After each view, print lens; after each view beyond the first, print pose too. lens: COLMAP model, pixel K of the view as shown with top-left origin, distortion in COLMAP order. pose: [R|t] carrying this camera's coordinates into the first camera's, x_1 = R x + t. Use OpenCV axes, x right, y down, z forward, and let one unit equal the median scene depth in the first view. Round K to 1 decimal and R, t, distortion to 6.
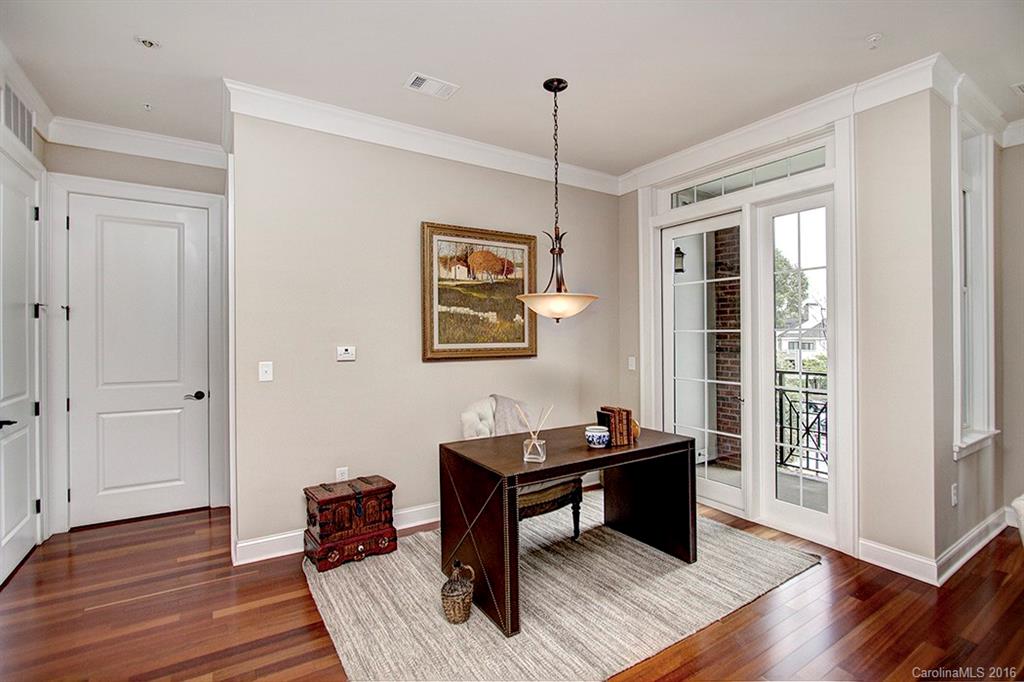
lens RADIAL K [[481.2, 0, 513.1], [0, 481.2, 333.1], [0, 0, 1]] dist [-0.009475, 0.000798]
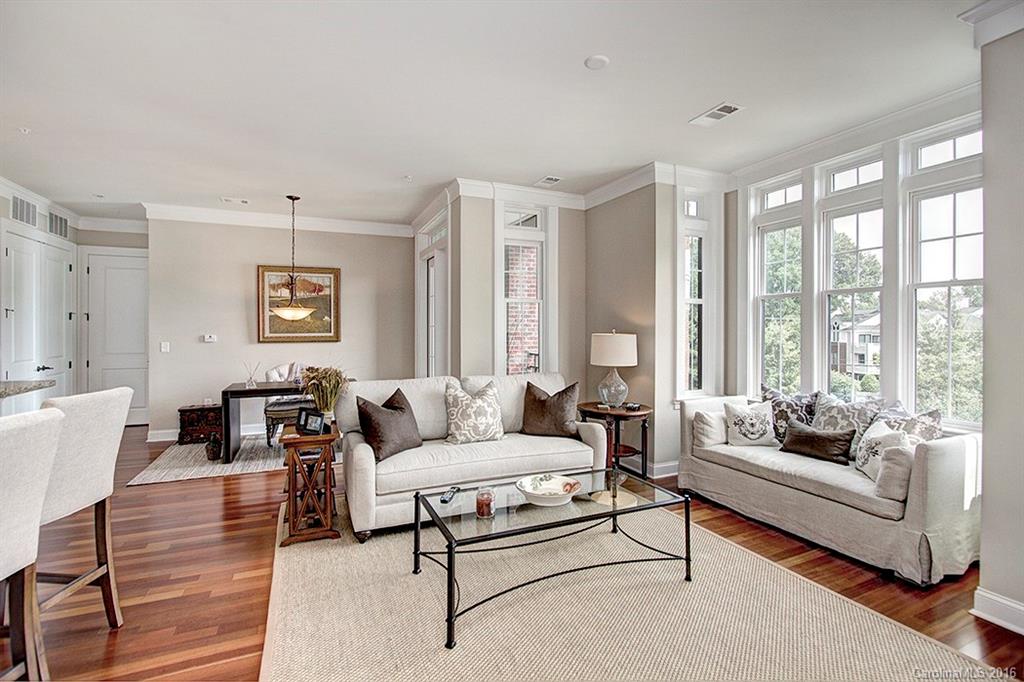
lens RADIAL K [[481.2, 0, 517.2], [0, 481.2, 329.5], [0, 0, 1]] dist [-0.009475, 0.000798]
pose [[0.986869, 0.002760, -0.161500, 1.026197], [-0.001254, 0.999955, 0.009429, -0.009933], [0.161518, -0.009102, 0.986828, -0.591789]]
